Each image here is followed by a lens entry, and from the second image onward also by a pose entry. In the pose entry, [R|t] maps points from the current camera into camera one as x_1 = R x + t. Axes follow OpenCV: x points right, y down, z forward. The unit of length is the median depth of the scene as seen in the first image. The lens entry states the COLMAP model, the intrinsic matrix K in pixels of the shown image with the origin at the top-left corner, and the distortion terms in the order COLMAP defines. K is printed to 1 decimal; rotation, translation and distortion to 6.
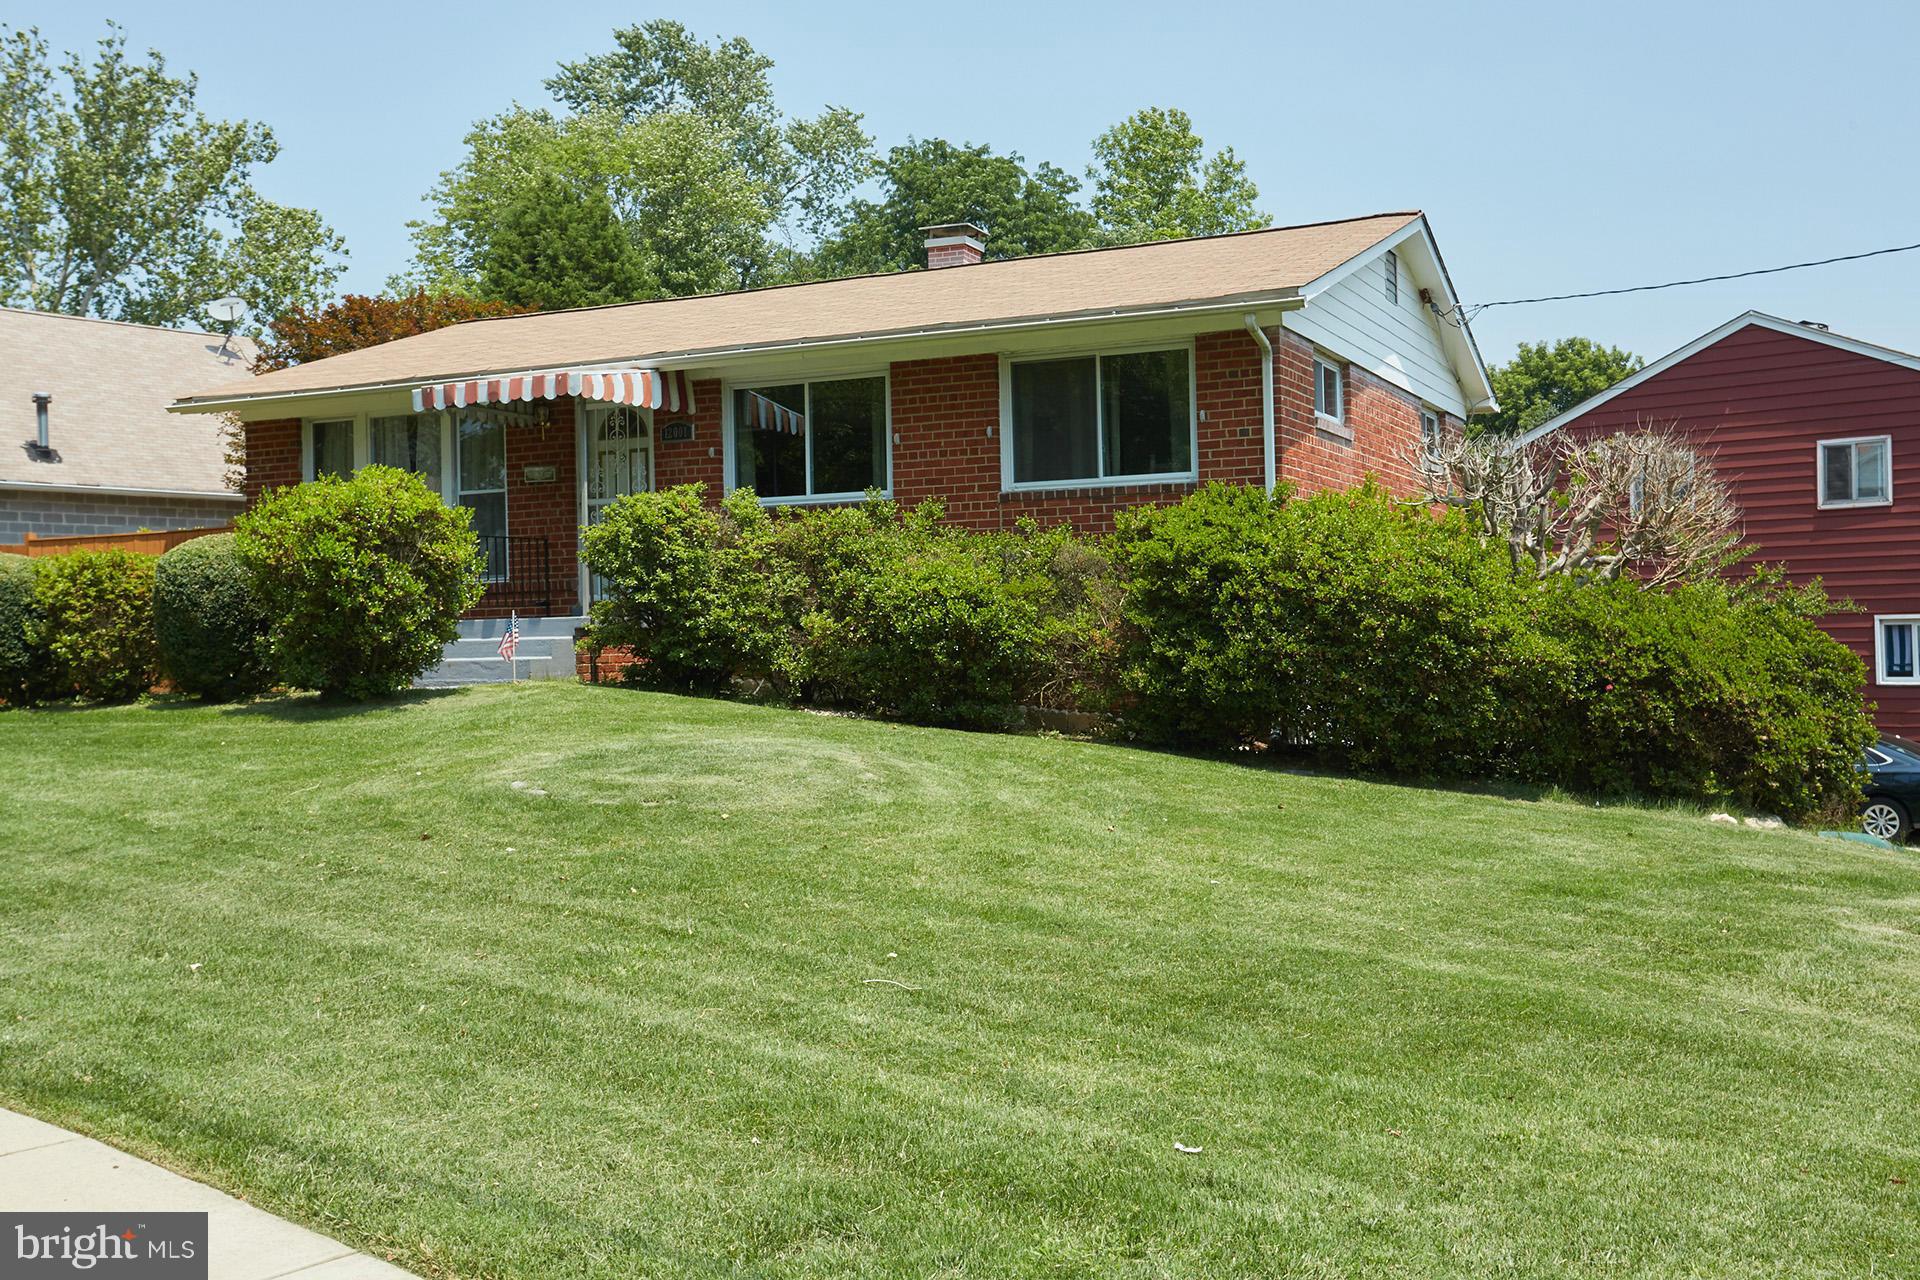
lens RADIAL K [[1812.2, 0, 960.0], [0, 1812.2, 640.0], [0, 0, 1]] dist [0.015669, 0.017294]
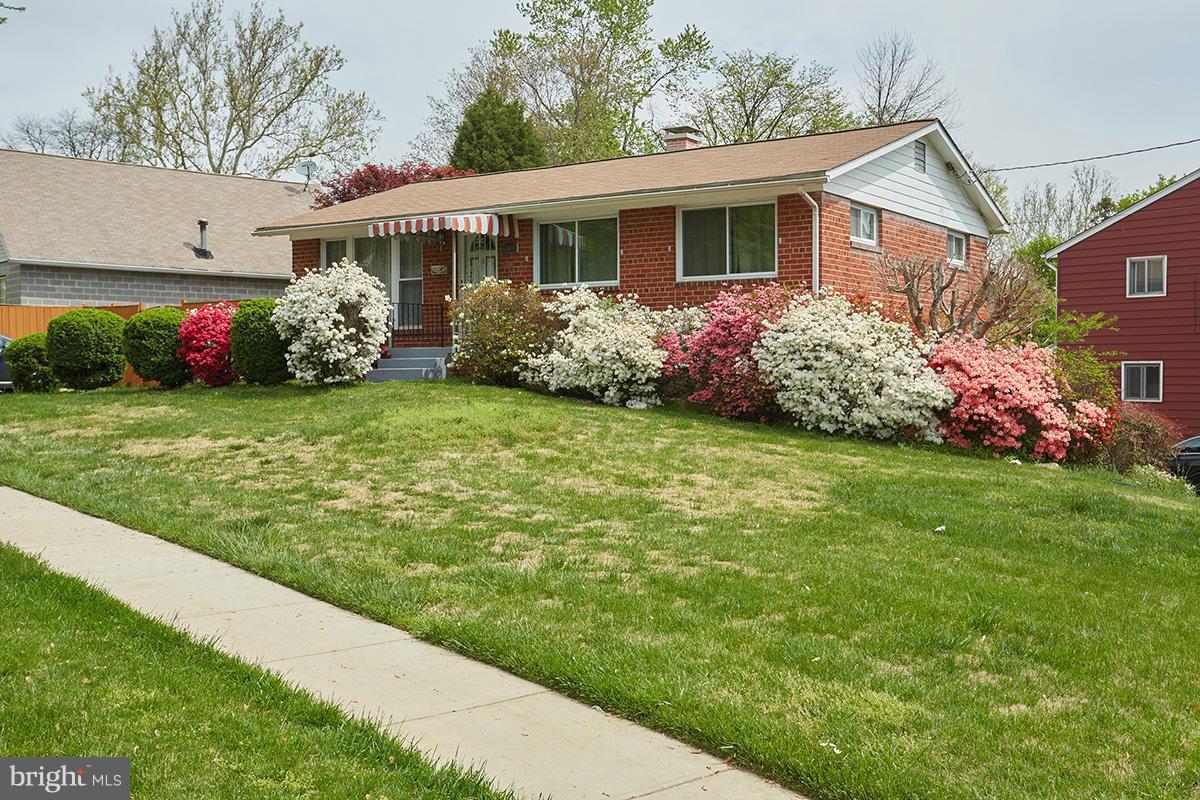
lens RADIAL K [[1132.7, 0, 600.0], [0, 1132.7, 400.0], [0, 0, 1]] dist [0.015669, 0.017294]
pose [[0.990403, 0.019355, -0.136848, 0.102531], [-0.015420, 0.999438, 0.029757, 0.004223], [0.137348, -0.027361, 0.990145, -0.137230]]
